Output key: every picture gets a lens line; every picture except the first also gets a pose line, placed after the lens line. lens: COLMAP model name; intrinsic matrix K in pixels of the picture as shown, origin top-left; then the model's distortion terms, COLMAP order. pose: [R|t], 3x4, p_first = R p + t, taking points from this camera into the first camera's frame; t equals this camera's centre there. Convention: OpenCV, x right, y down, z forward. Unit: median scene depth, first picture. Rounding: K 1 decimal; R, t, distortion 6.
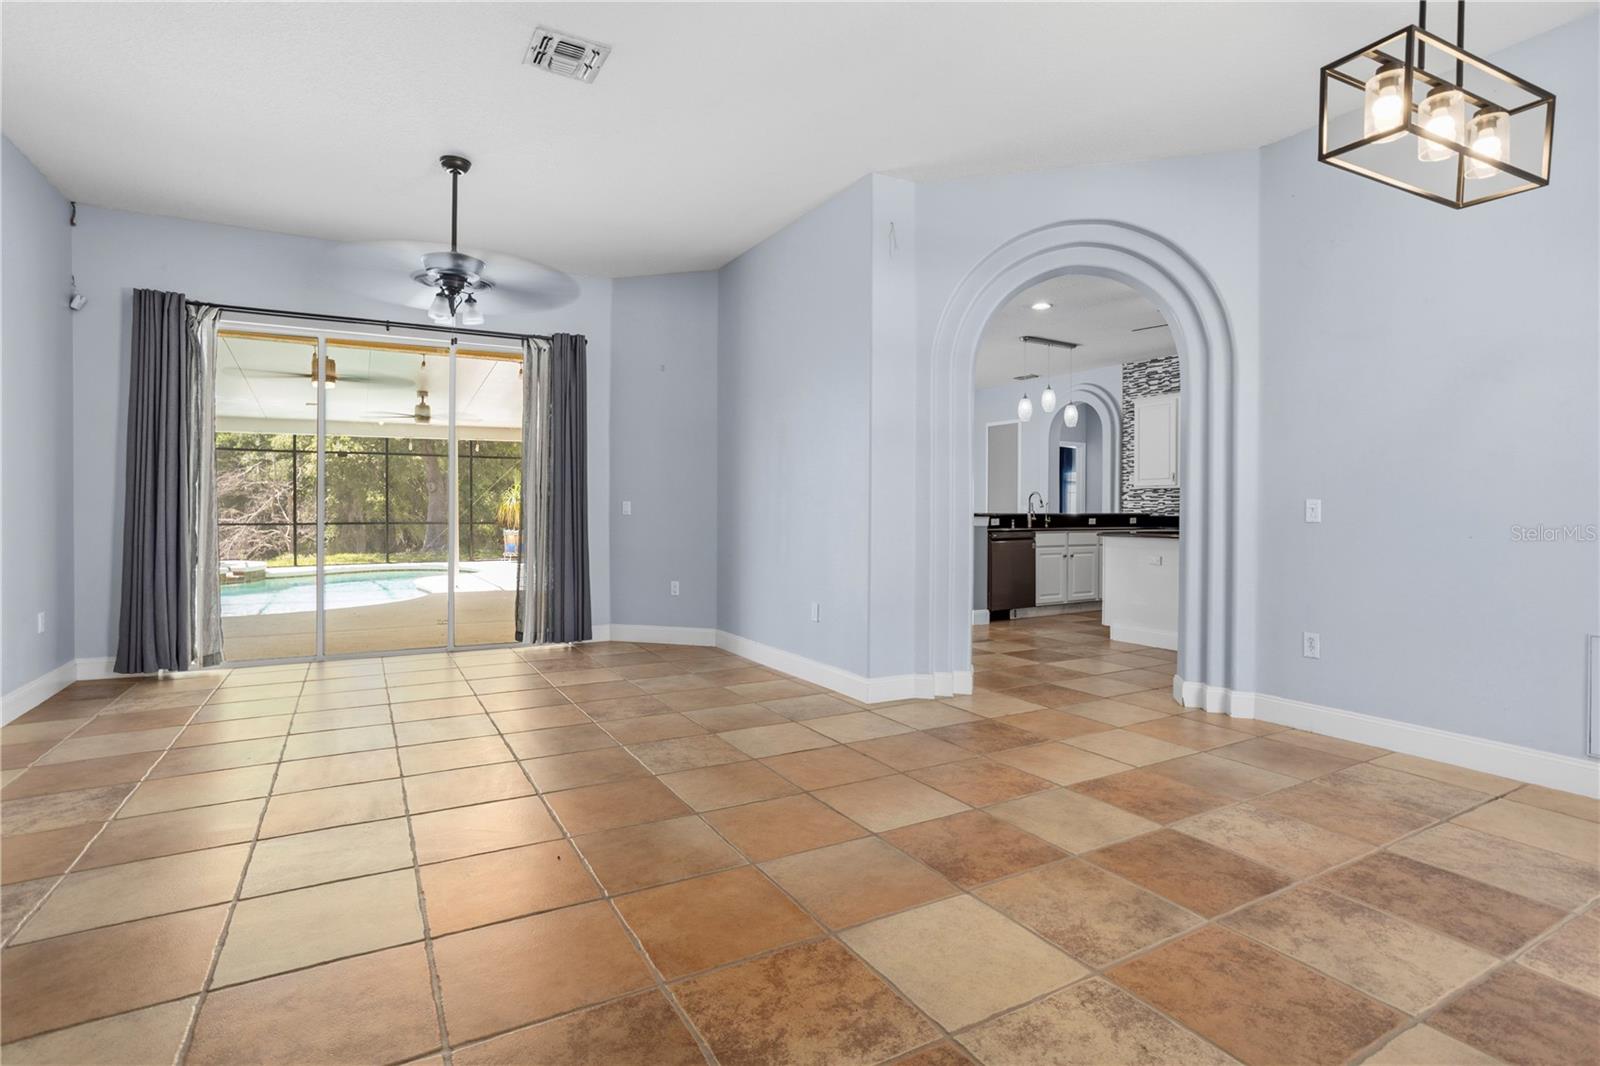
lens RADIAL K [[777.0, 0, 819.8], [0, 777.0, 513.1], [0, 0, 1]] dist [-0.024006, 0.005226]
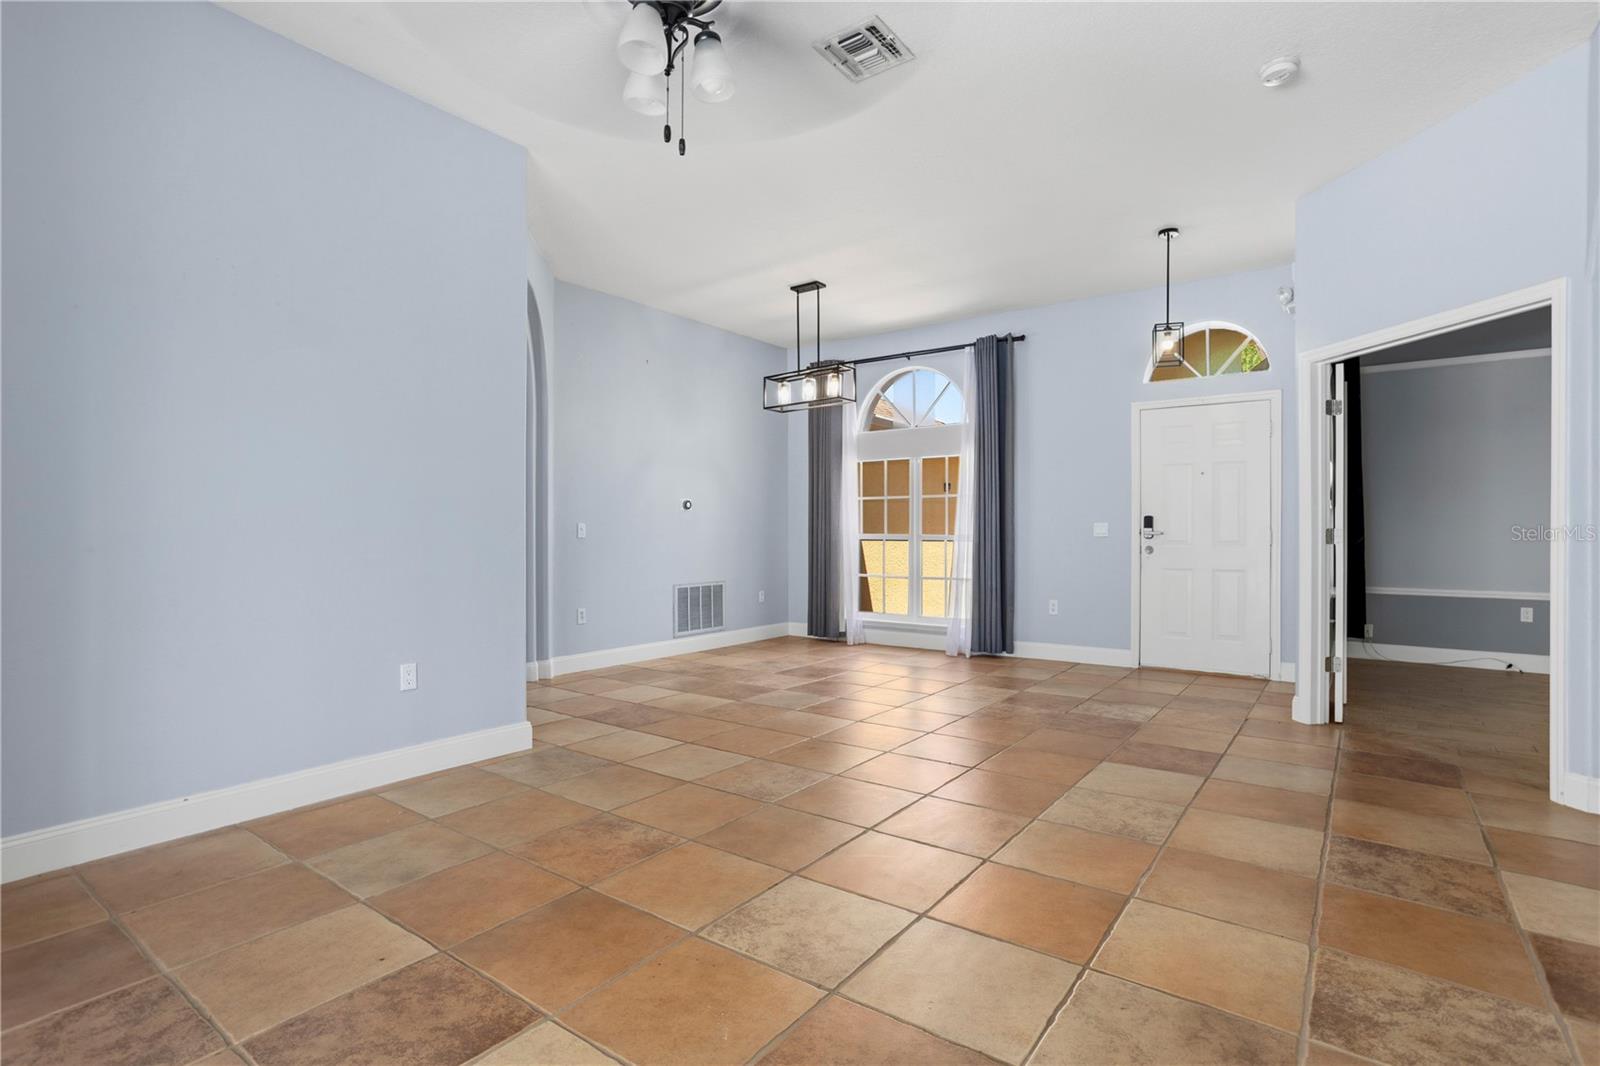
lens RADIAL K [[777.0, 0, 786.3], [0, 777.0, 536.0], [0, 0, 1]] dist [-0.024006, 0.005226]
pose [[-0.380675, -0.007135, 0.924681, -0.982589], [0.004686, 0.999943, 0.009645, -0.005164], [-0.924697, 0.008005, -0.380620, 1.215400]]
